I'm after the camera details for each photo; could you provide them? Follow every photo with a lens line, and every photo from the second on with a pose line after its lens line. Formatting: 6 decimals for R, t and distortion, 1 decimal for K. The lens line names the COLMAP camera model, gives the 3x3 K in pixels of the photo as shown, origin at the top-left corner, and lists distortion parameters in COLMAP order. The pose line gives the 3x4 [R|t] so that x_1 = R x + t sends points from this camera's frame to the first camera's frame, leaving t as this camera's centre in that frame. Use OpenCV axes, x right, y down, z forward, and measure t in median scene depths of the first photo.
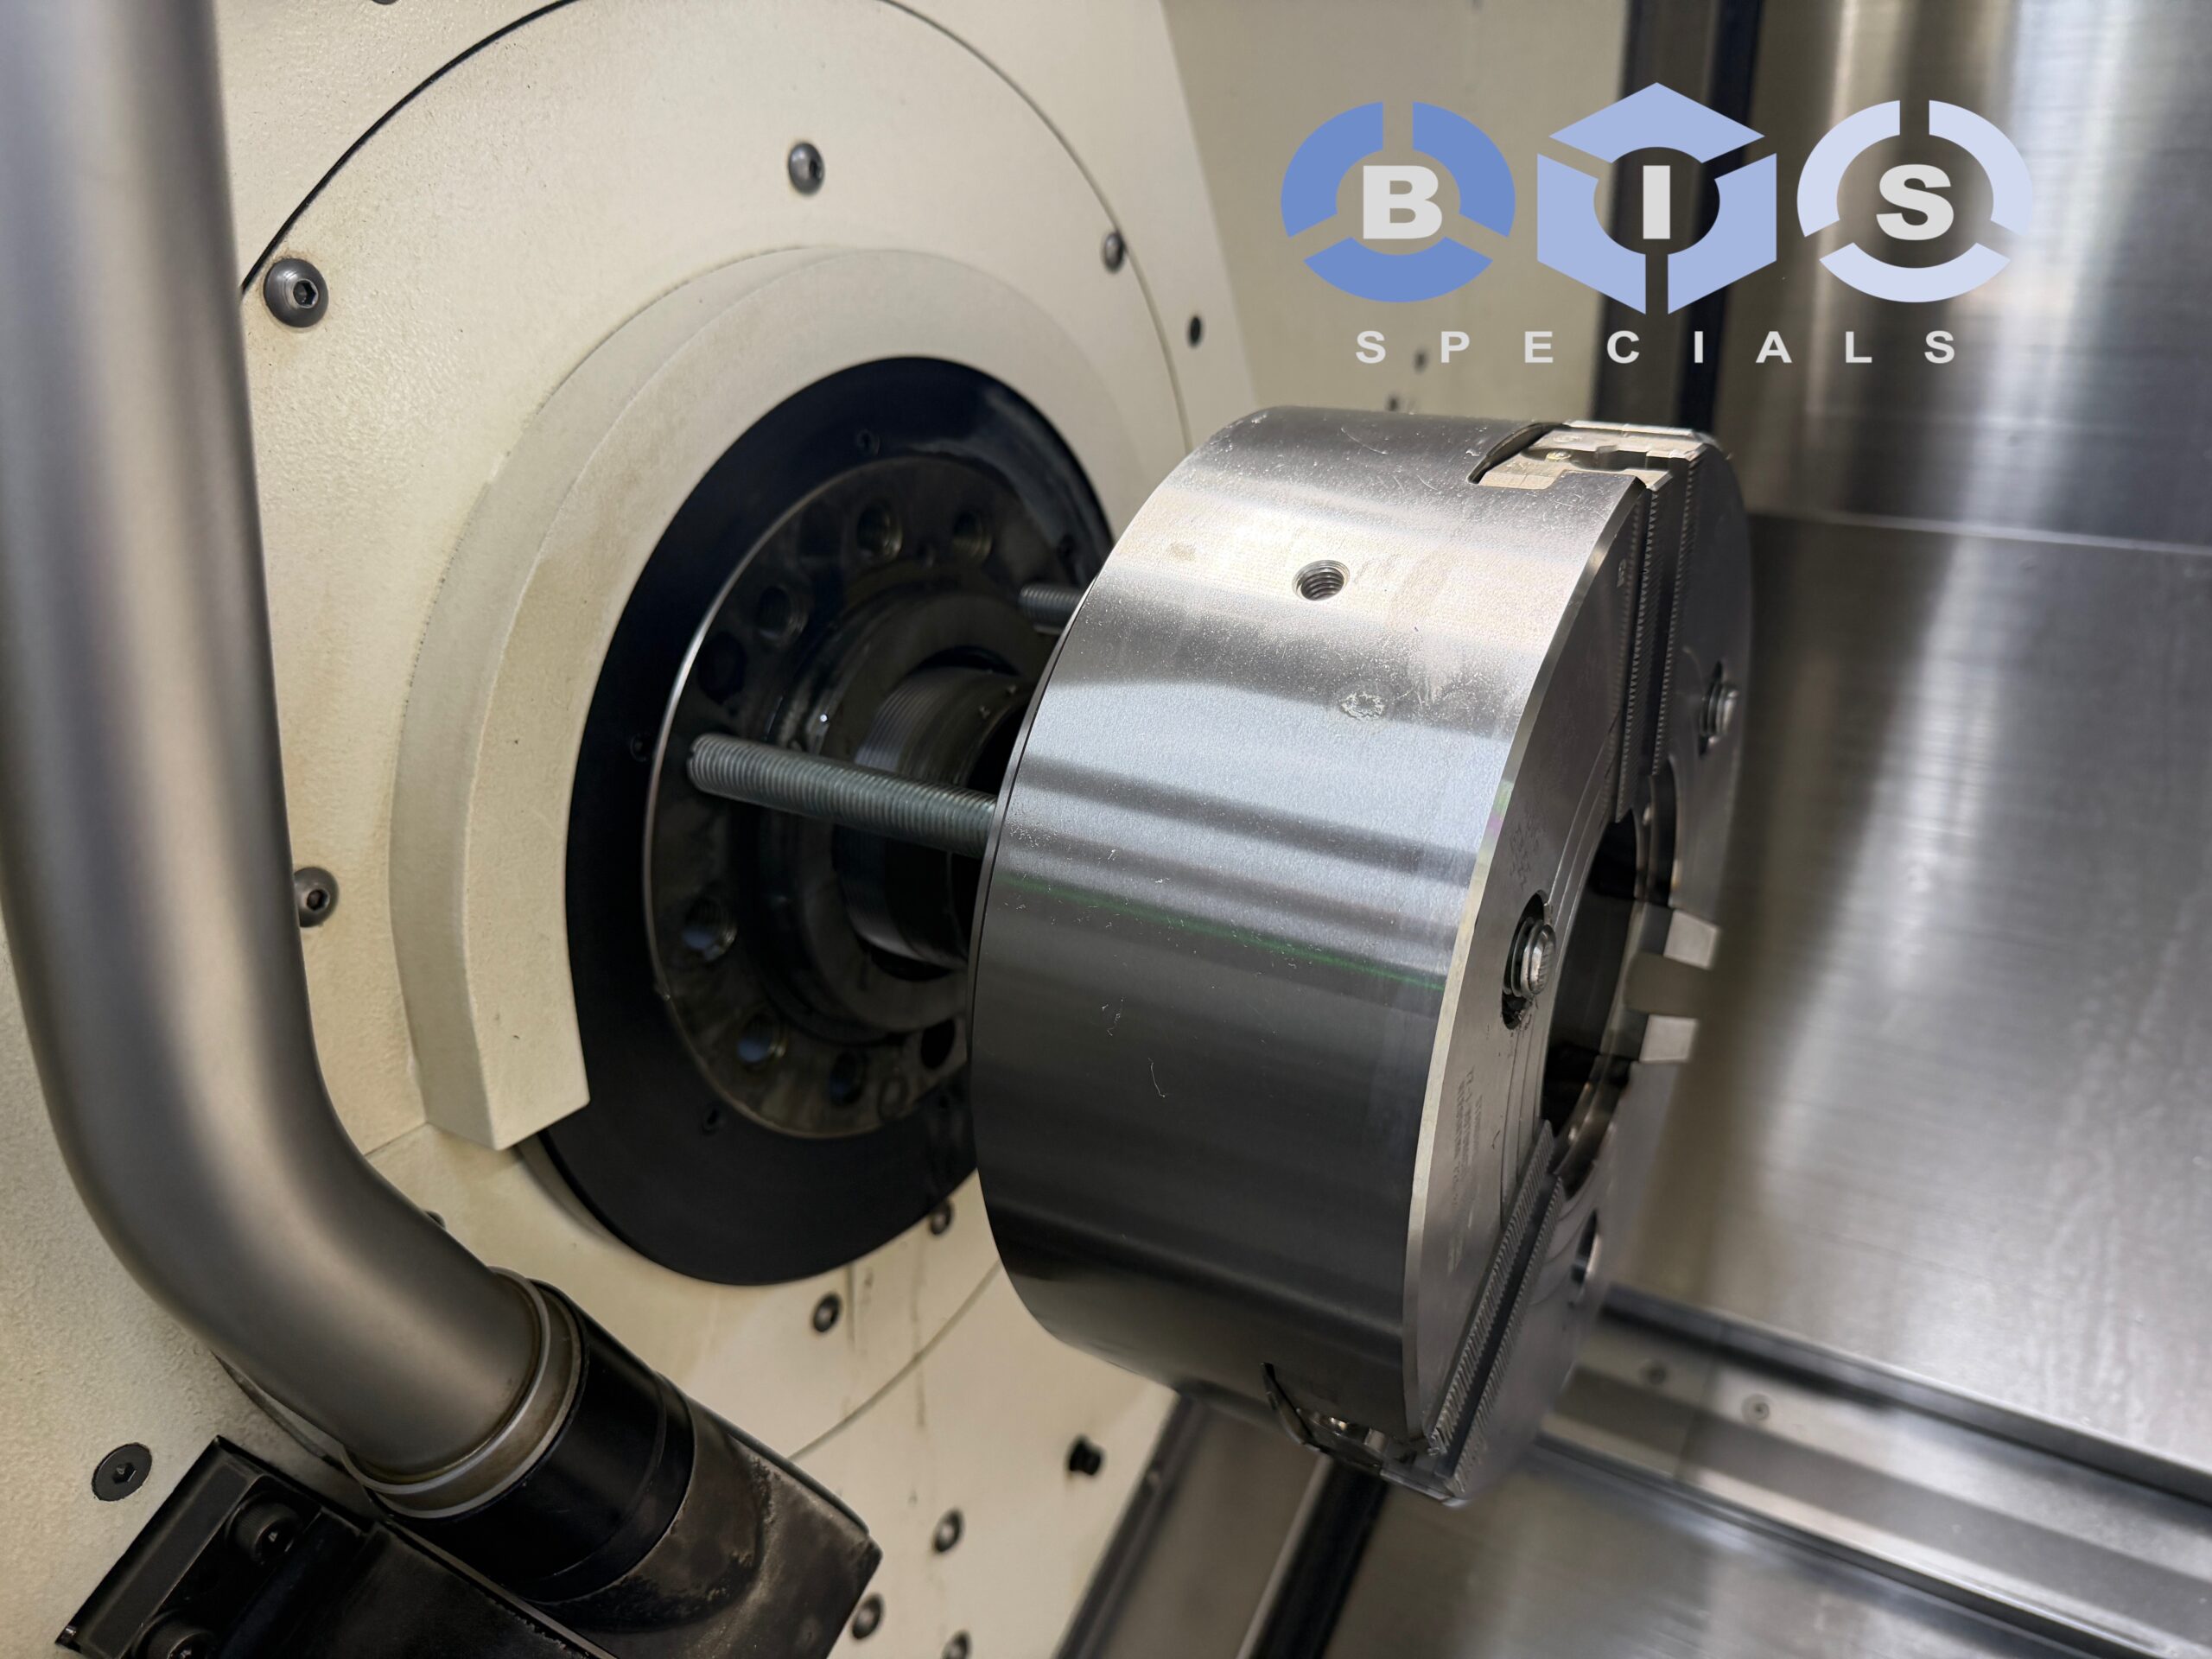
lens RADIAL K [[1573.0, 0, 1123.4], [0, 1573.0, 816.6], [0, 0, 1]] dist [-0.033210, 0.005639]
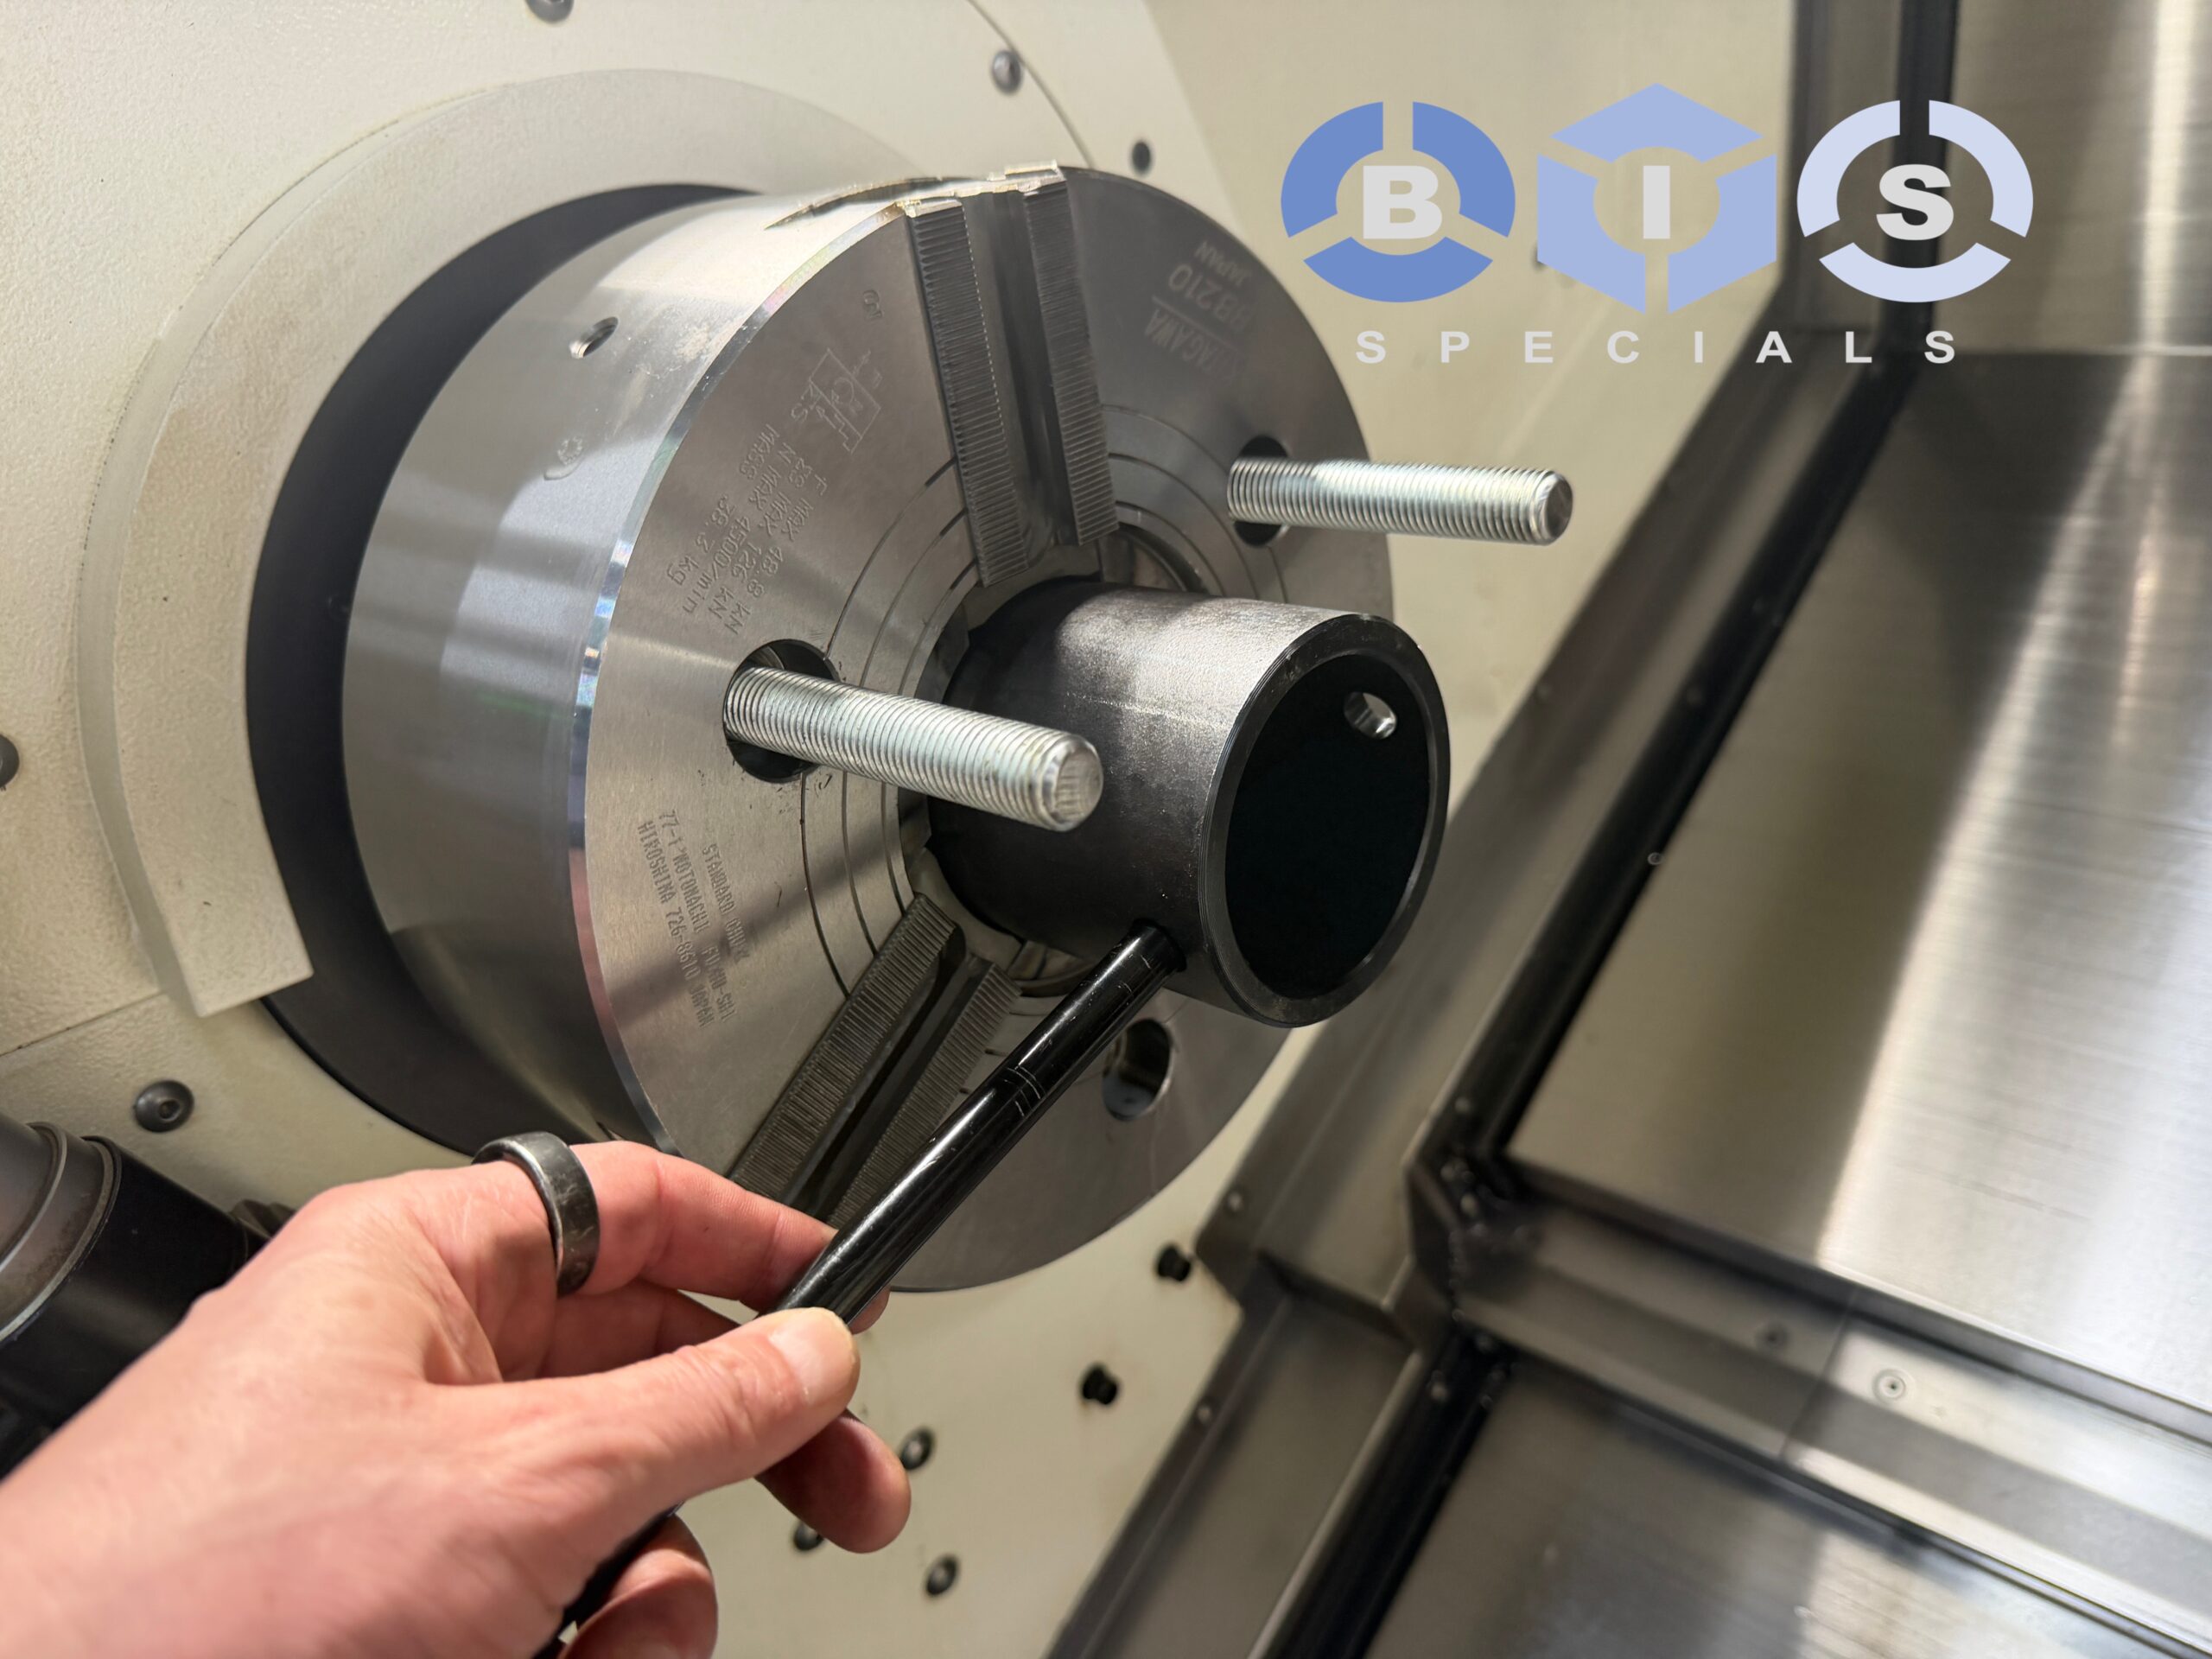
lens RADIAL K [[1573.0, 0, 1146.6], [0, 1573.0, 813.6], [0, 0, 1]] dist [-0.033210, 0.005639]
pose [[0.975050, -0.007159, -0.221870, 0.416842], [0.015058, 0.999311, 0.033931, 0.061223], [0.221474, -0.036425, 0.974486, 0.182081]]
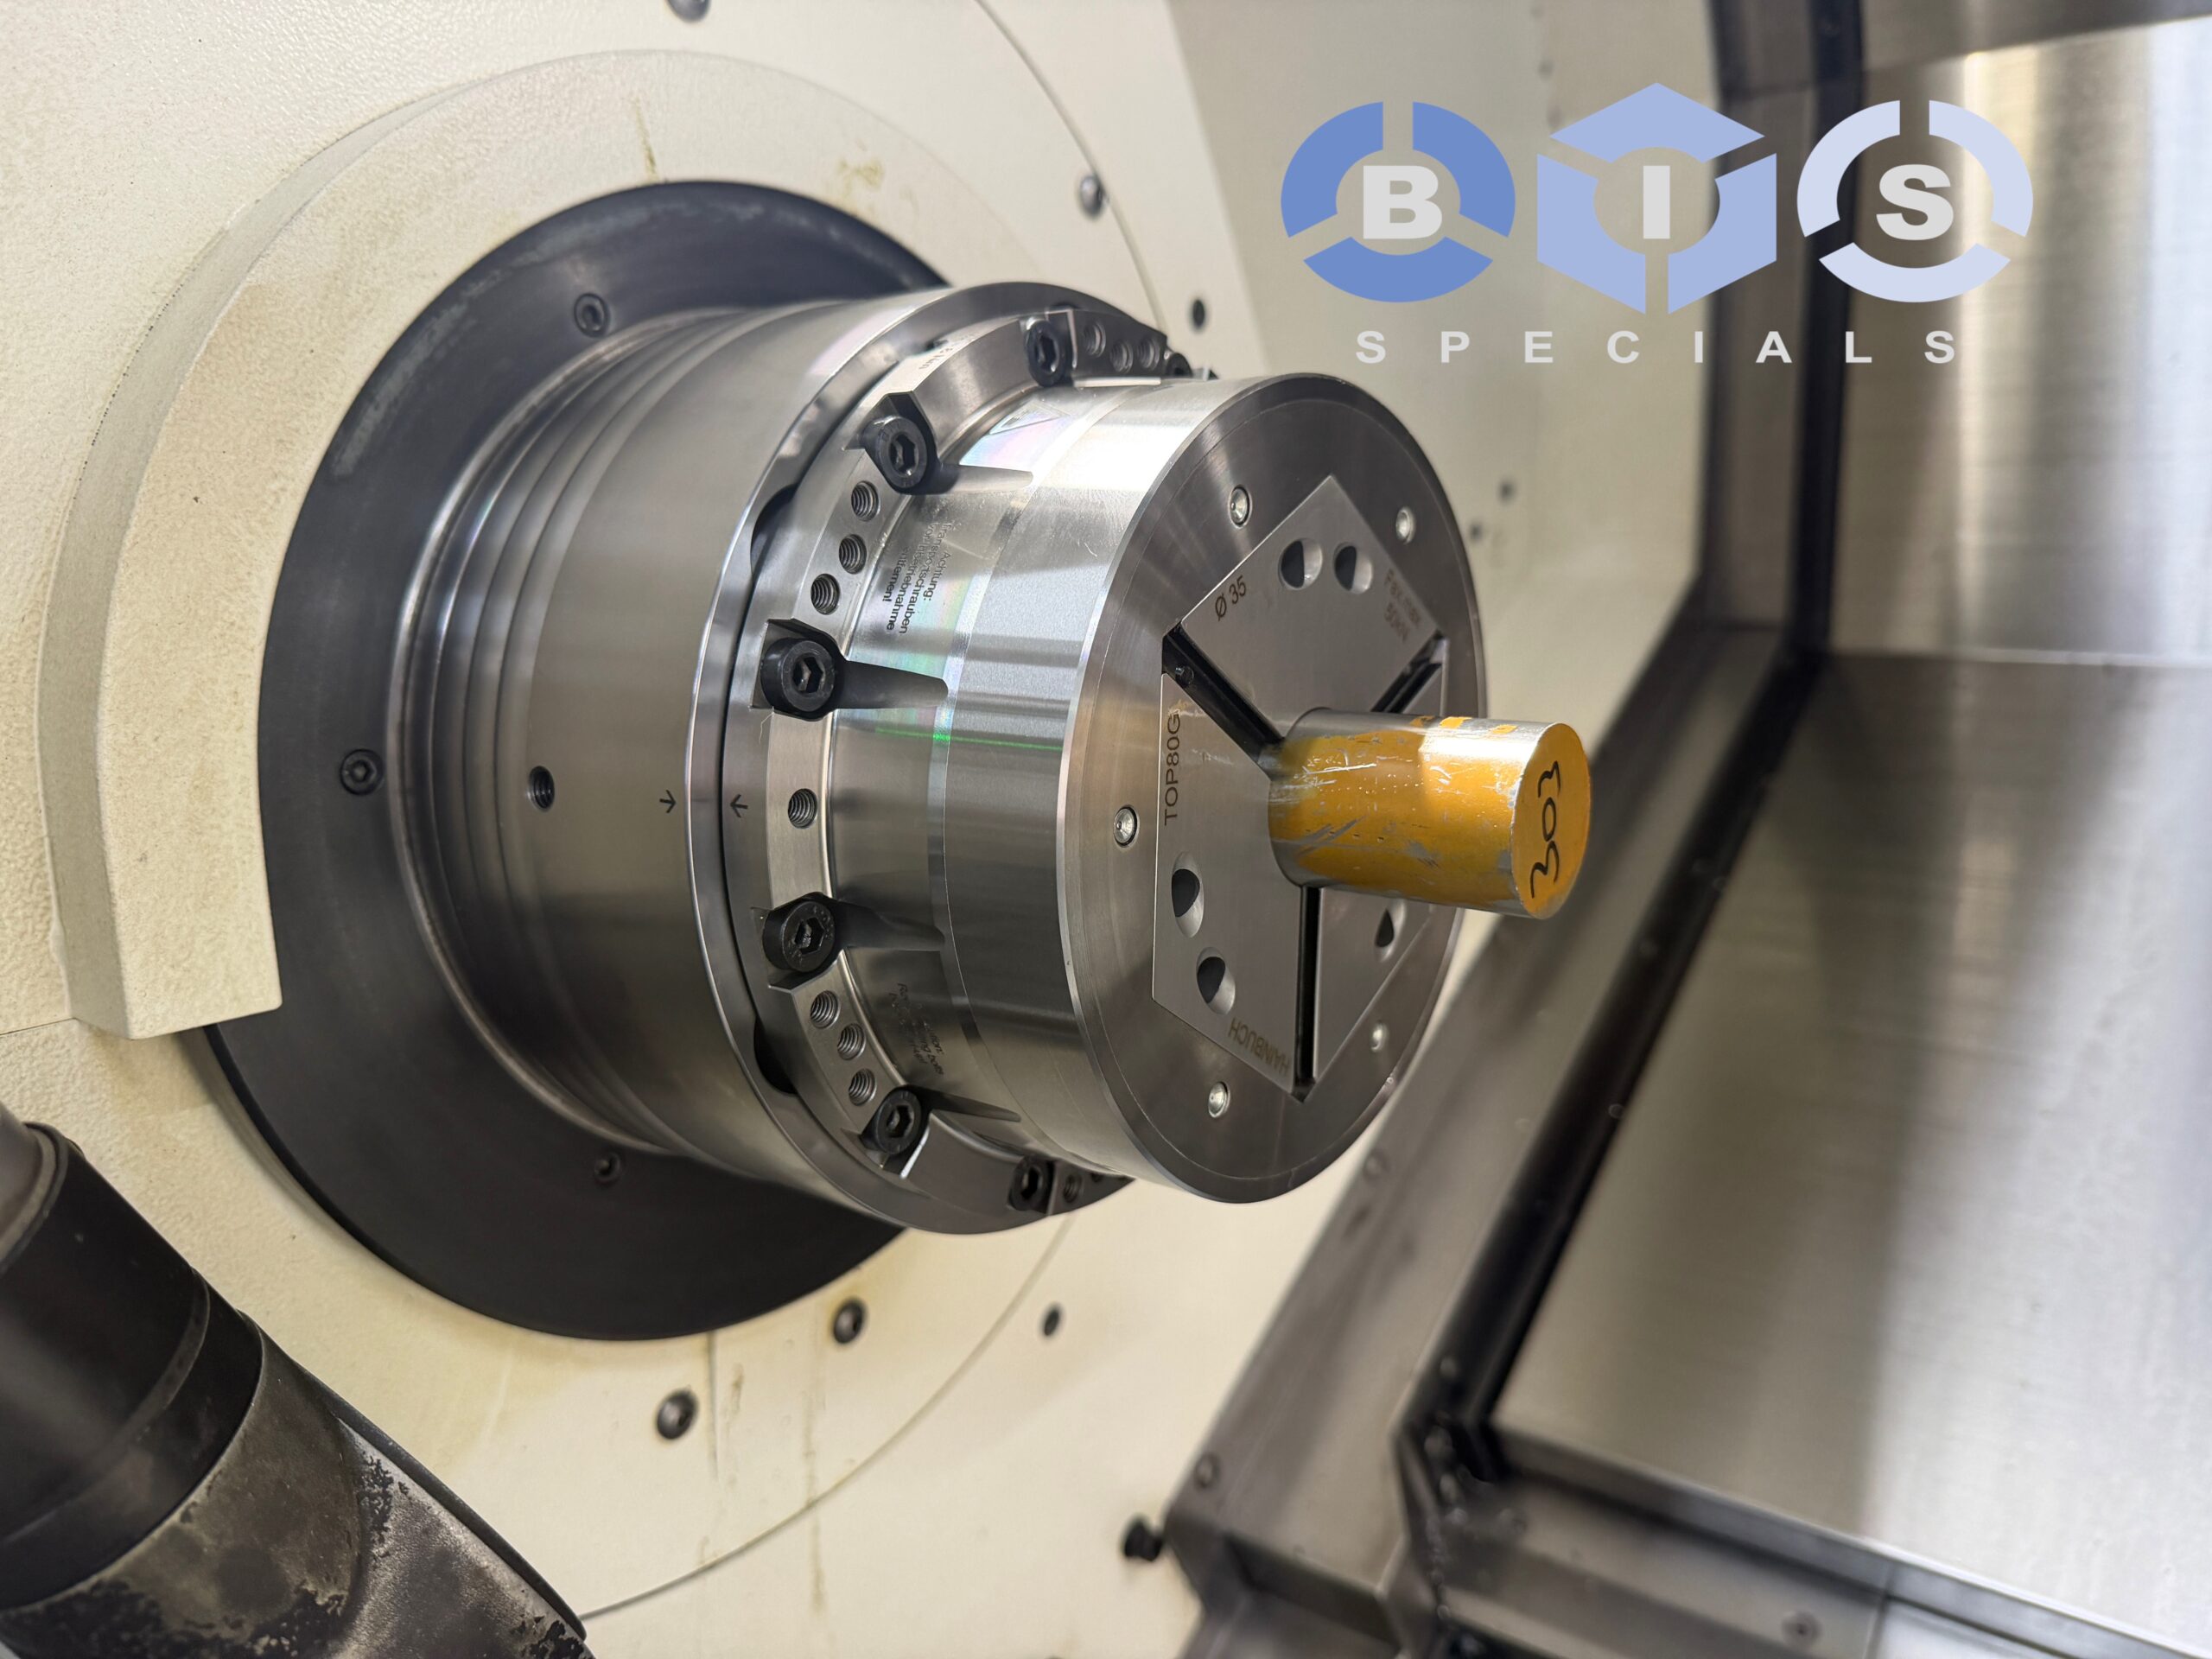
lens RADIAL K [[1573.0, 0, 1122.3], [0, 1573.0, 844.3], [0, 0, 1]] dist [-0.033210, 0.005639]
pose [[0.995175, 0.007728, -0.097816, 0.157681], [-0.025160, 0.983663, -0.178255, 0.250405], [0.094840, 0.179856, 0.979110, 0.295662]]
